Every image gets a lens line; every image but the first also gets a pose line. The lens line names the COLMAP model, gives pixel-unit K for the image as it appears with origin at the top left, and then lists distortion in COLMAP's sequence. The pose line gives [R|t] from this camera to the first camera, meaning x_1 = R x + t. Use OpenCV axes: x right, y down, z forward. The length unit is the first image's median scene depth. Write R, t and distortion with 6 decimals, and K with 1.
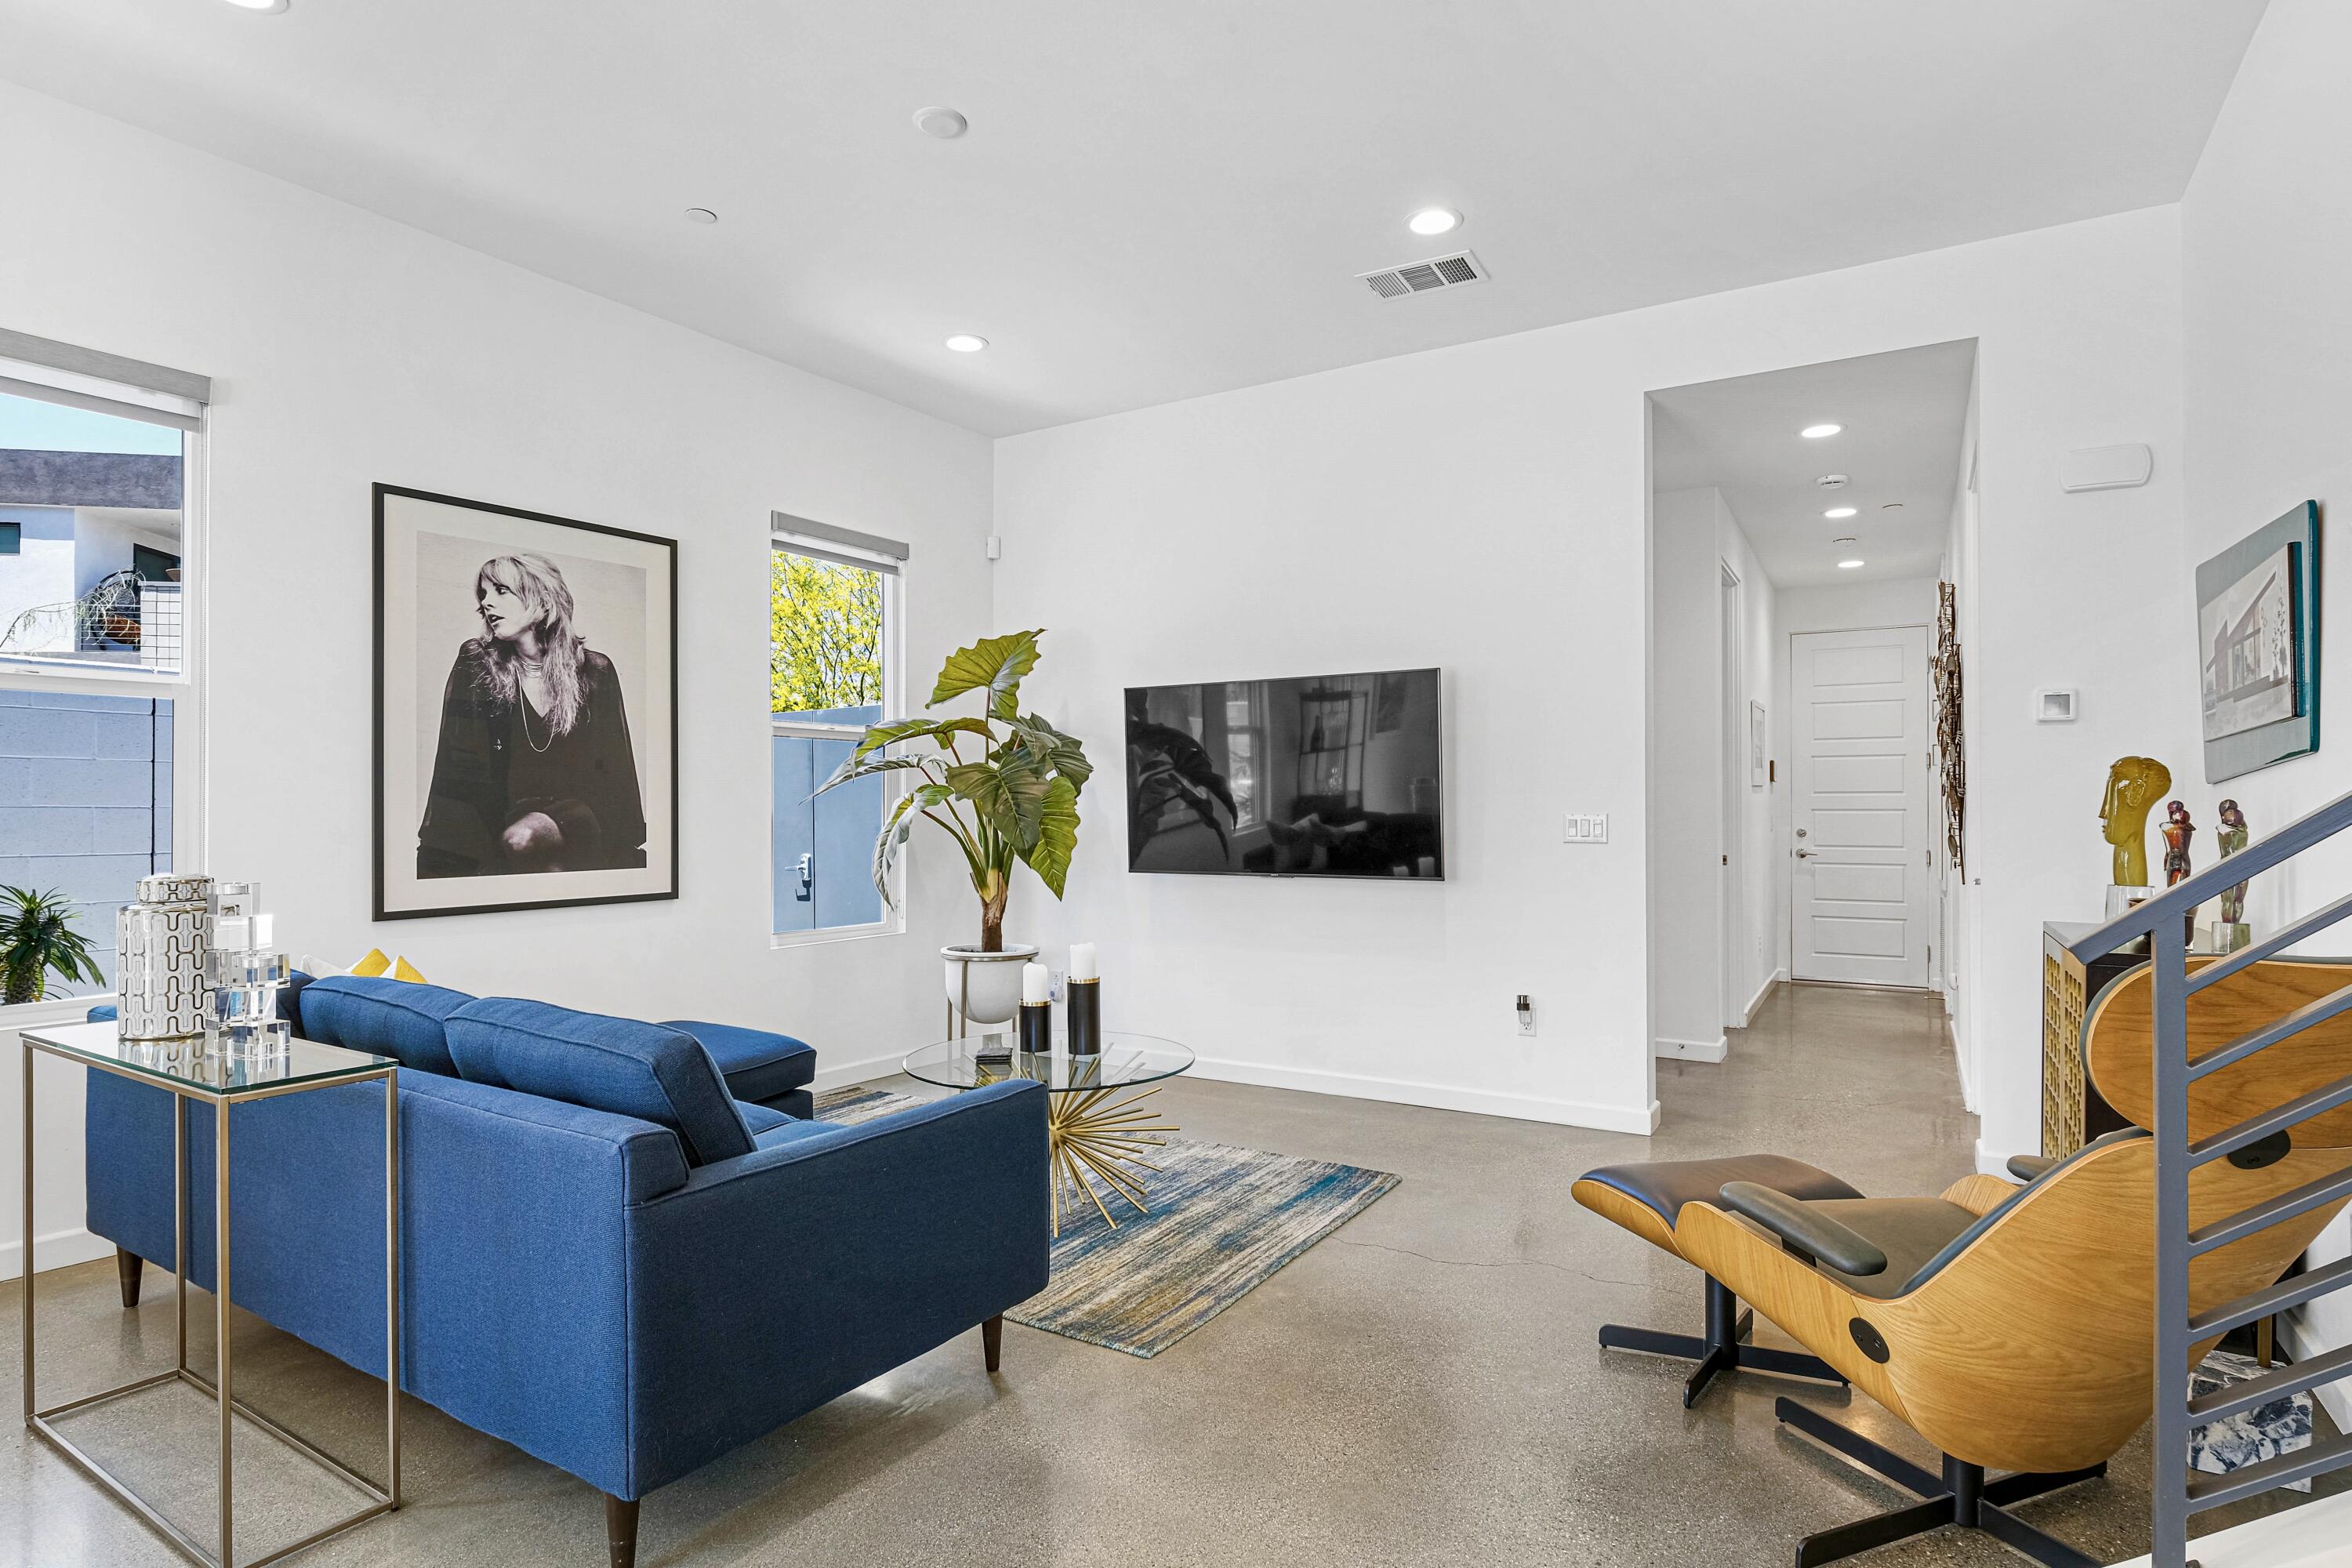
lens RADIAL K [[1222.6, 0, 1168.3], [0, 1222.6, 812.4], [0, 0, 1]] dist [-0.001781, -0.000115]
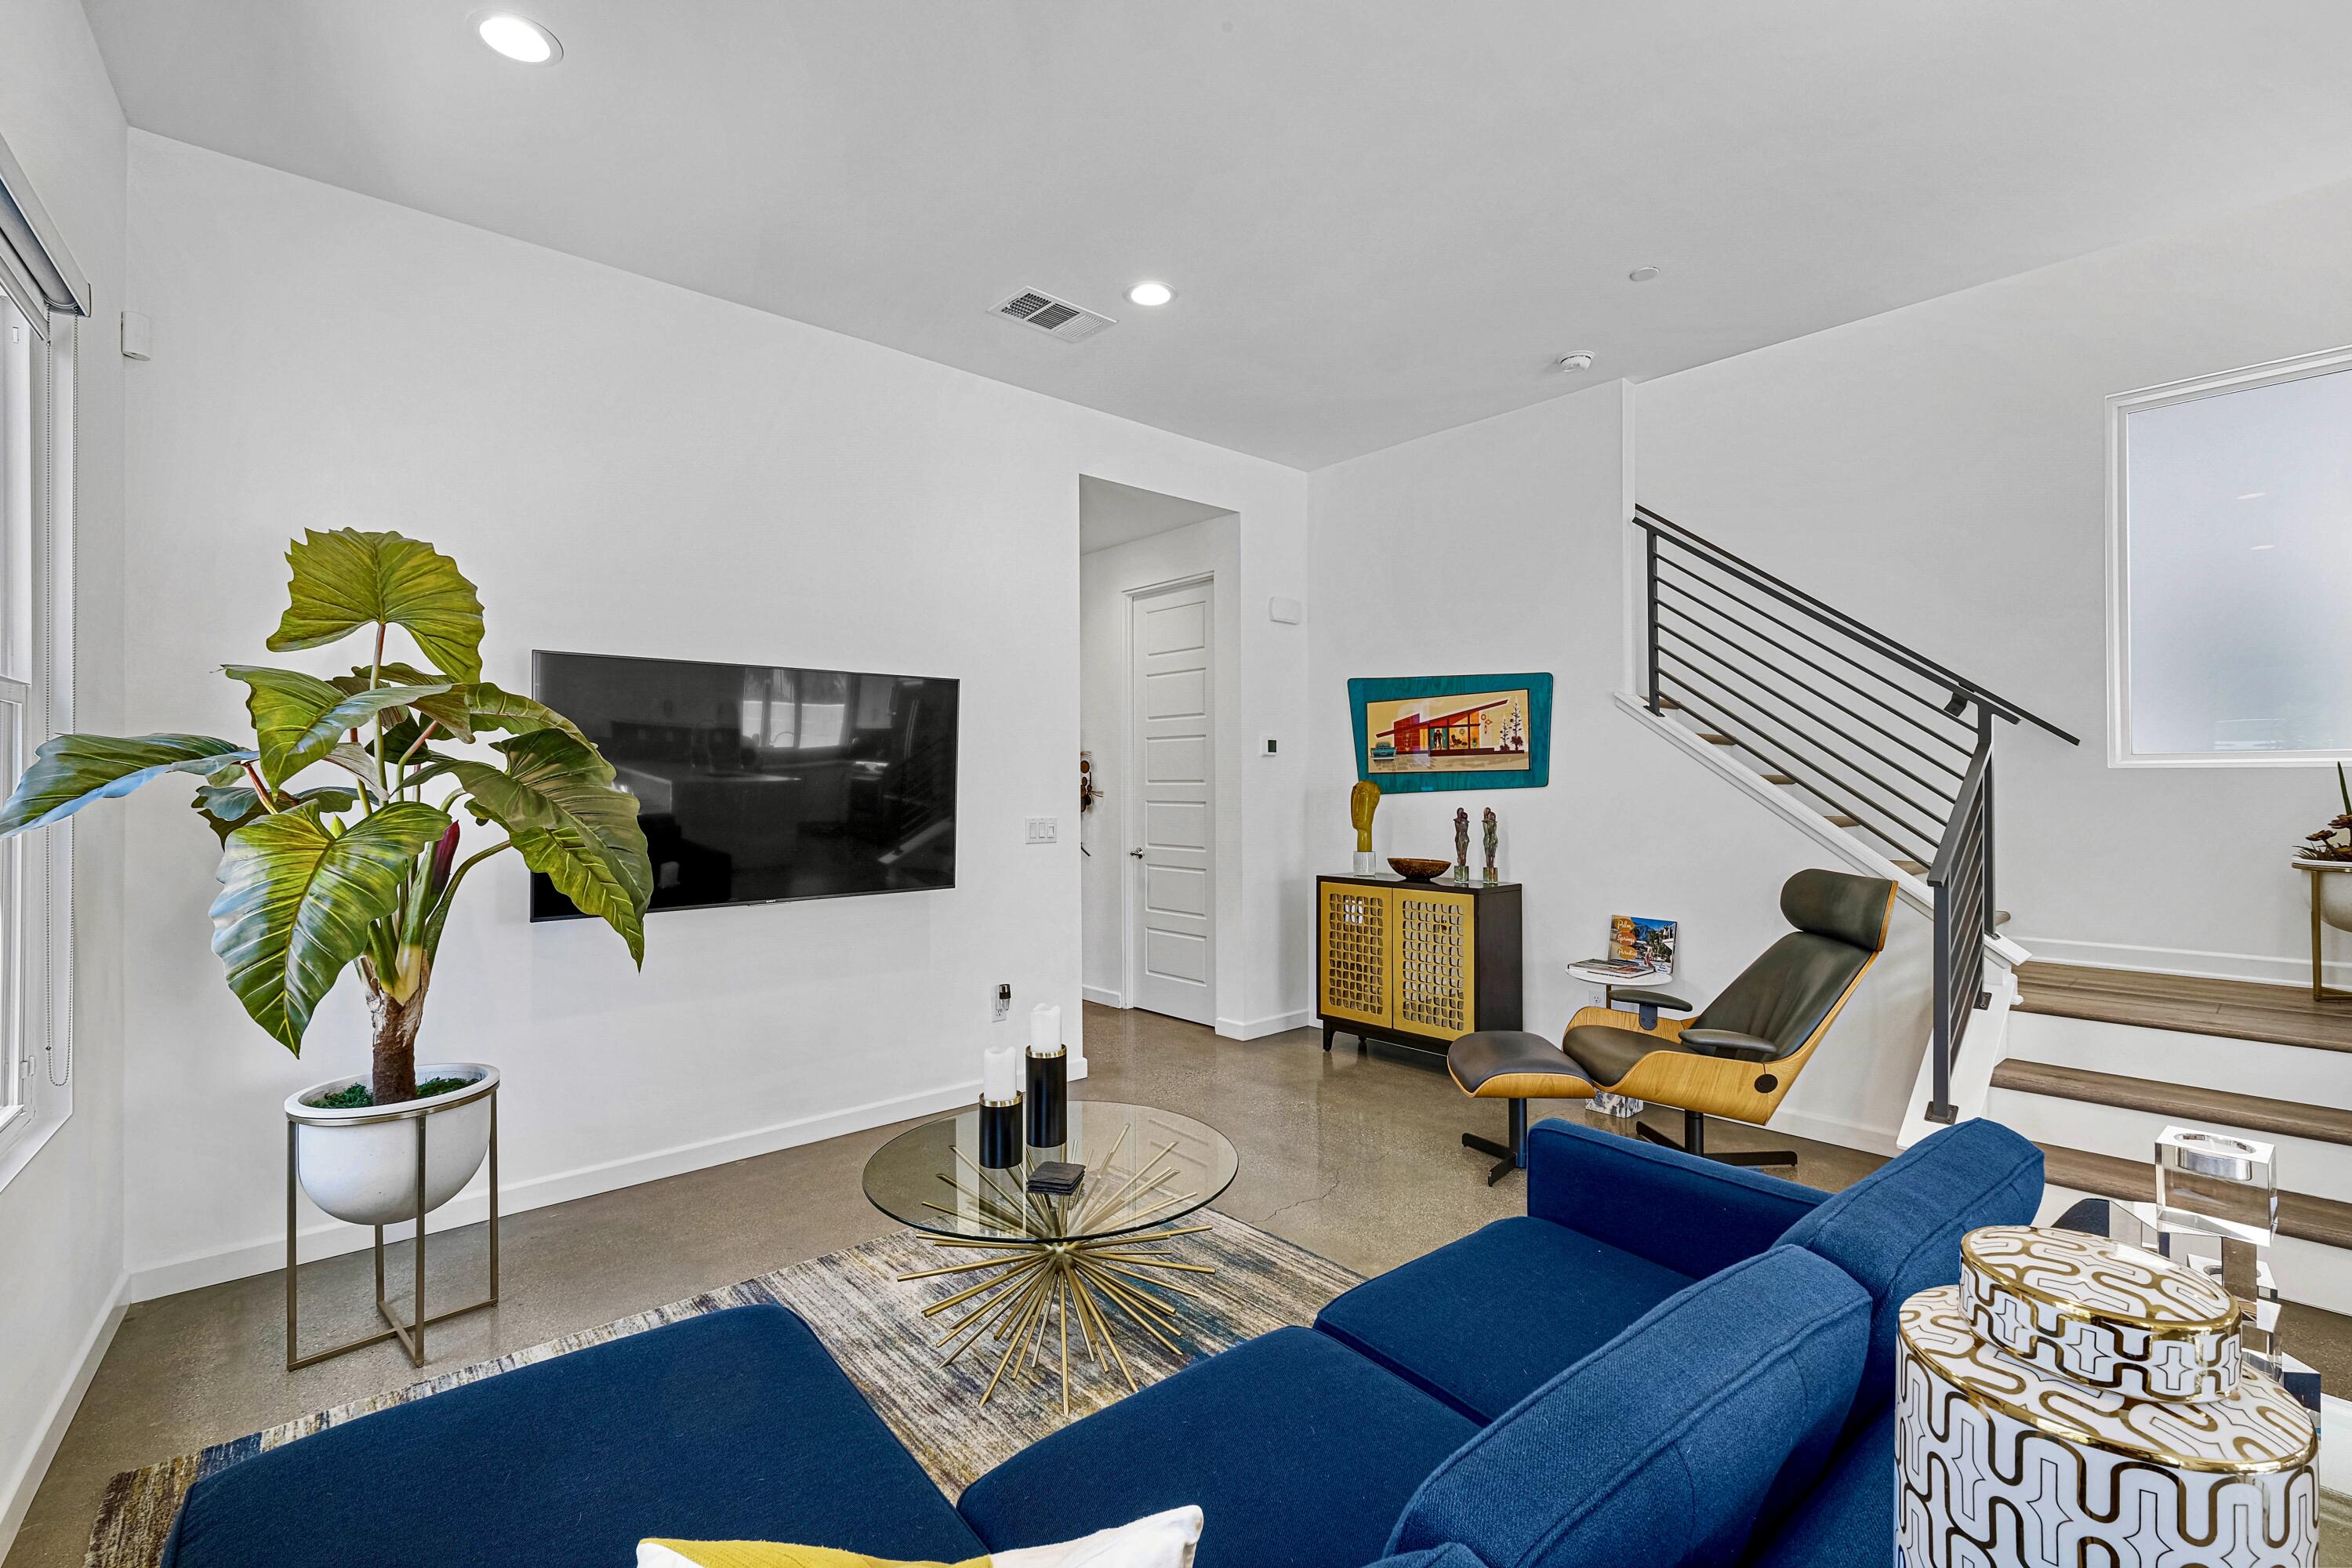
lens RADIAL K [[1059.8, 0, 1174.5], [0, 1059.8, 776.1], [0, 0, 1]] dist [-0.001901, -0.000306]
pose [[0.306781, 0.001599, 0.951779, -0.631948], [0.006974, 0.999968, -0.003928, -0.035784], [-0.951754, 0.007843, 0.306760, 0.628369]]
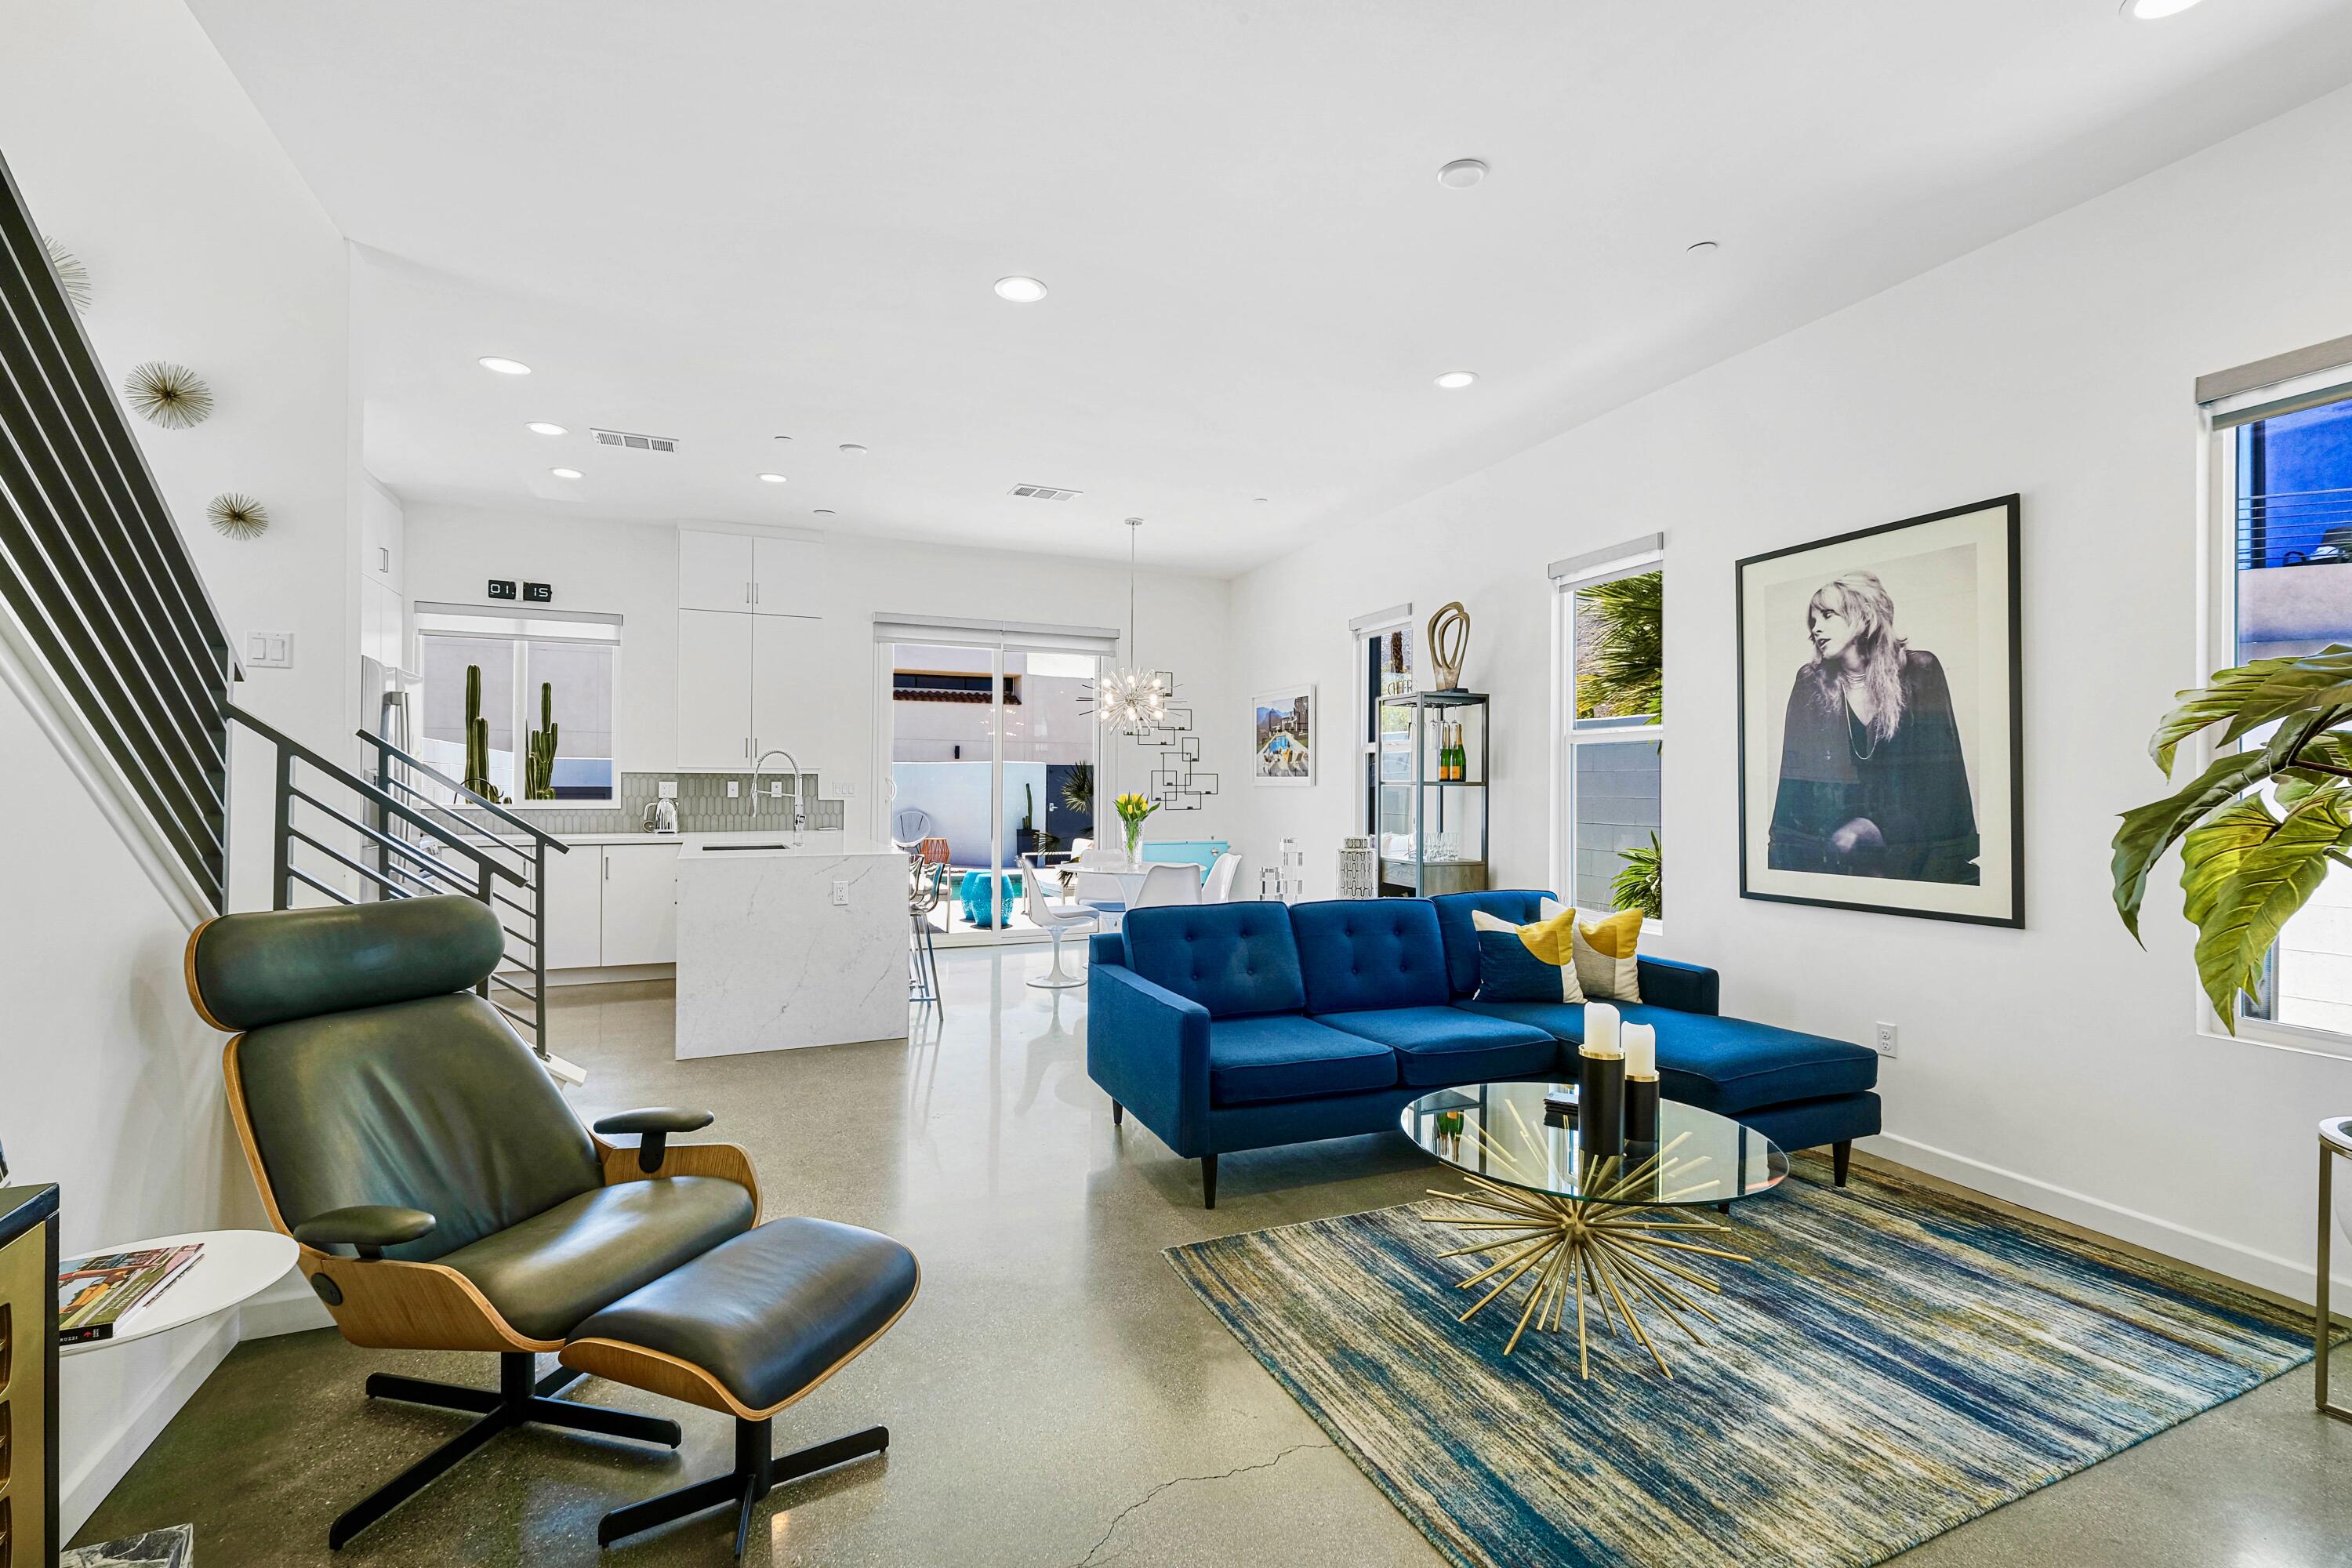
lens RADIAL K [[1059.8, 0, 1174.5], [0, 1059.8, 776.1], [0, 0, 1]] dist [-0.001901, -0.000306]
pose [[-0.571998, -0.009526, -0.820199, 0.555805], [-0.008747, 0.999947, -0.005514, -0.025271], [0.820208, 0.004020, -0.572051, 1.033941]]
